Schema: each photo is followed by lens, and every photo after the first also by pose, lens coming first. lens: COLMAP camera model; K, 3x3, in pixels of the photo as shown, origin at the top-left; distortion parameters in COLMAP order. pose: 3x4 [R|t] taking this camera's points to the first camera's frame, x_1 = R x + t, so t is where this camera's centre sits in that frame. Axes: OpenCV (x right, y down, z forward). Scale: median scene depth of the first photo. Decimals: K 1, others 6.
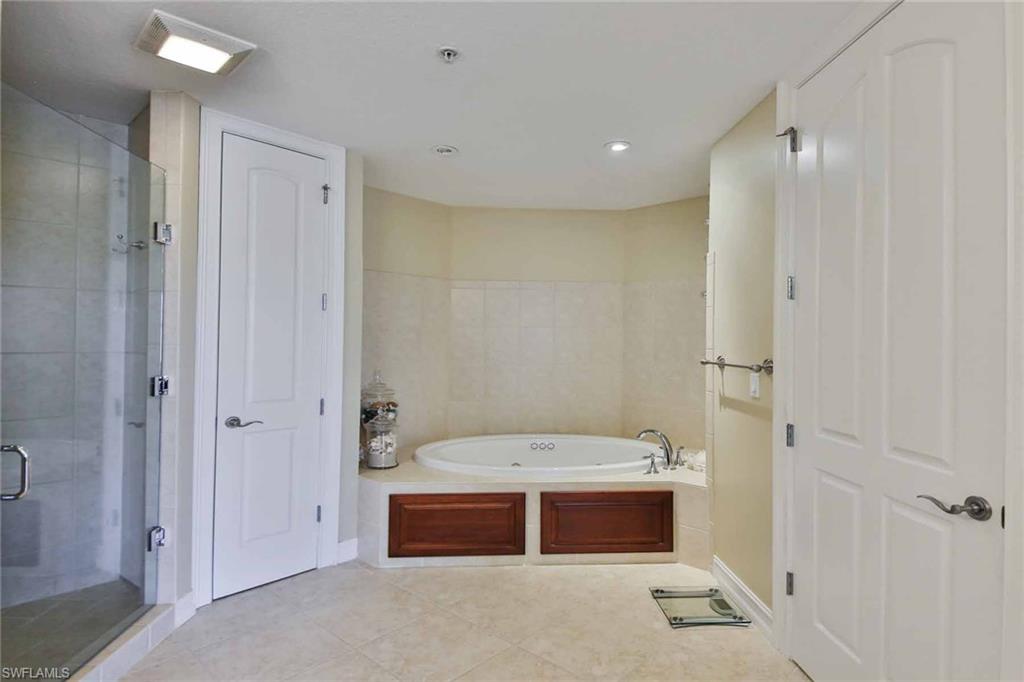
lens RADIAL K [[441.0, 0, 512.5], [0, 441.0, 324.6], [0, 0, 1]] dist [0.000754, -0.000356]
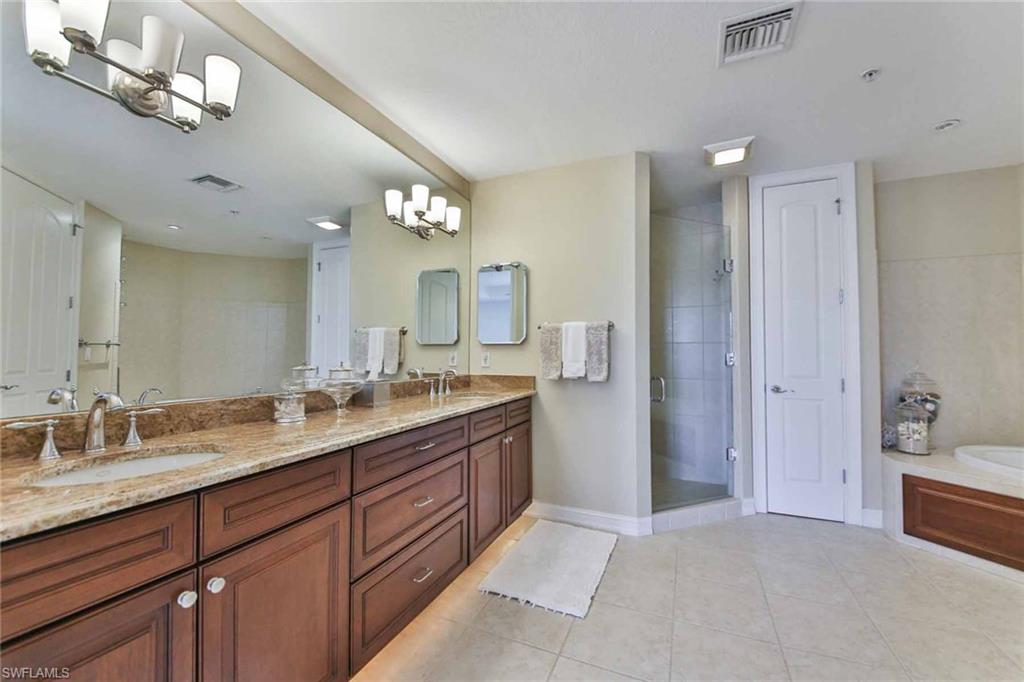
lens RADIAL K [[401.7, 0, 512.0], [0, 401.7, 341.0], [0, 0, 1]] dist [0.014880, -0.015301]
pose [[0.237152, -0.008410, -0.971436, 0.425759], [0.013420, 0.999895, -0.005380, 0.062255], [0.971380, -0.011760, 0.237240, -0.125555]]
